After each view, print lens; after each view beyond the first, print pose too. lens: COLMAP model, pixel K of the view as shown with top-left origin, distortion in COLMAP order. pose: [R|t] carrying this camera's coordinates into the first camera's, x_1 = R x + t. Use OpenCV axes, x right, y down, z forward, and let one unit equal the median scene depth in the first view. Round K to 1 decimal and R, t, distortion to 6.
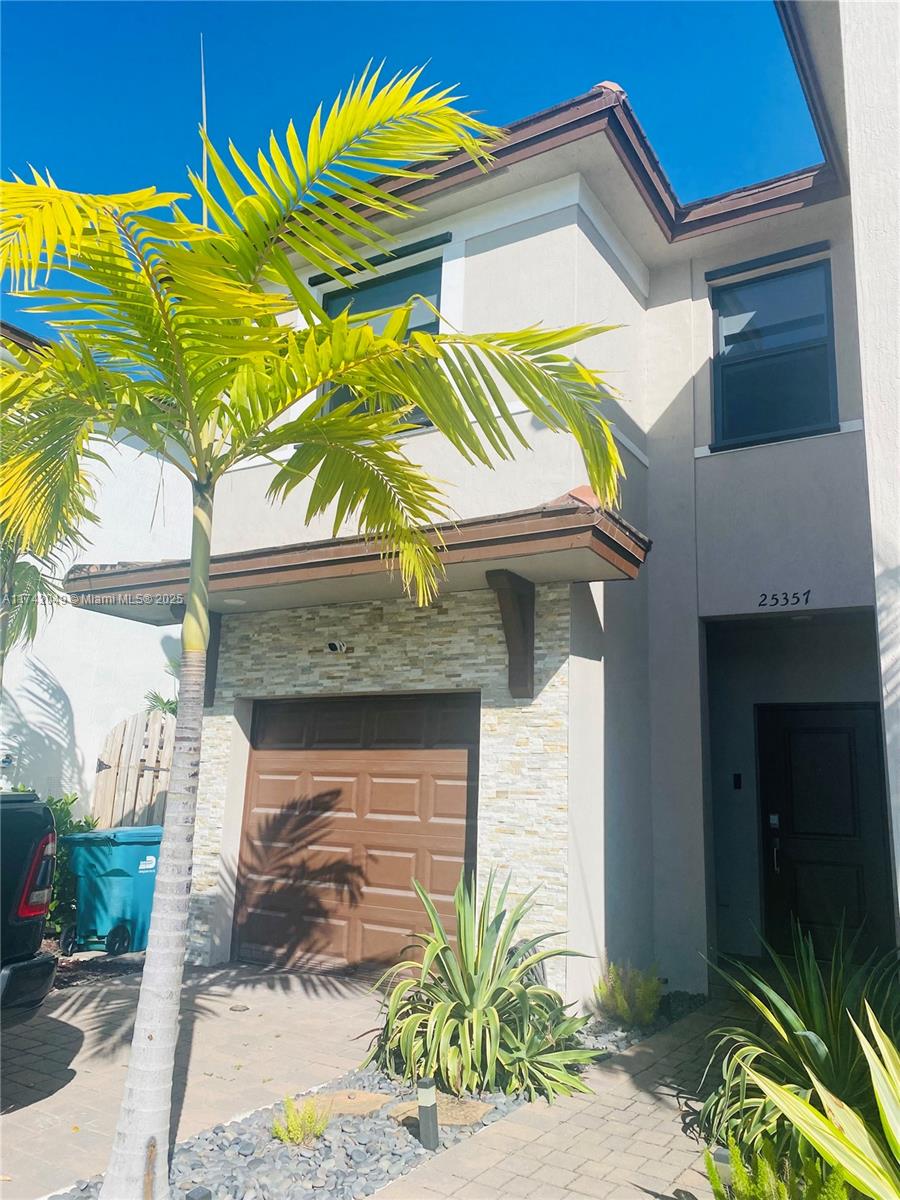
lens RADIAL K [[908.8, 0, 434.9], [0, 908.8, 596.7], [0, 0, 1]] dist [0.087678, -0.174243]
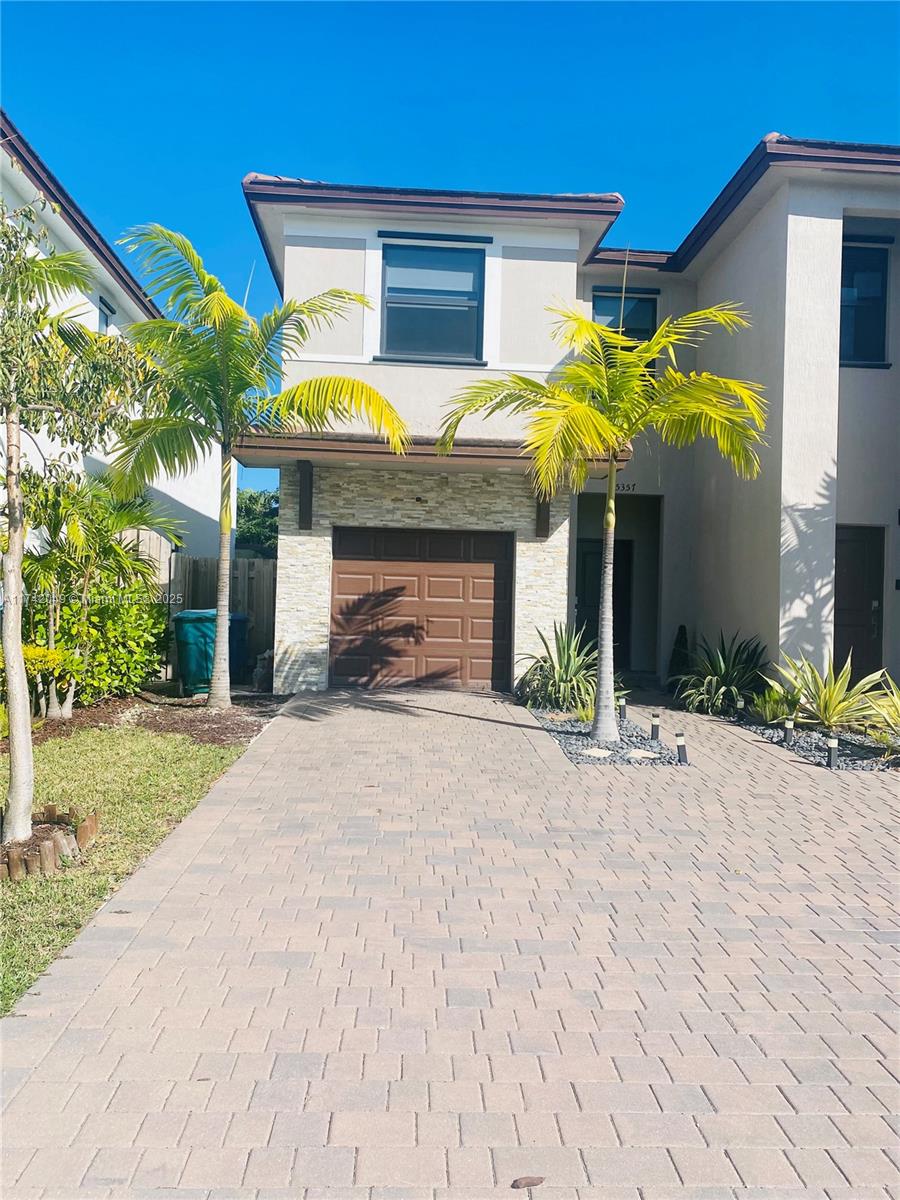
lens RADIAL K [[908.8, 0, 434.9], [0, 908.8, 596.7], [0, 0, 1]] dist [0.087678, -0.174243]
pose [[0.809540, -0.020456, 0.586708, -1.042413], [-0.122055, 0.971690, 0.202291, -0.108477], [-0.574236, -0.235373, 0.784125, -0.336179]]
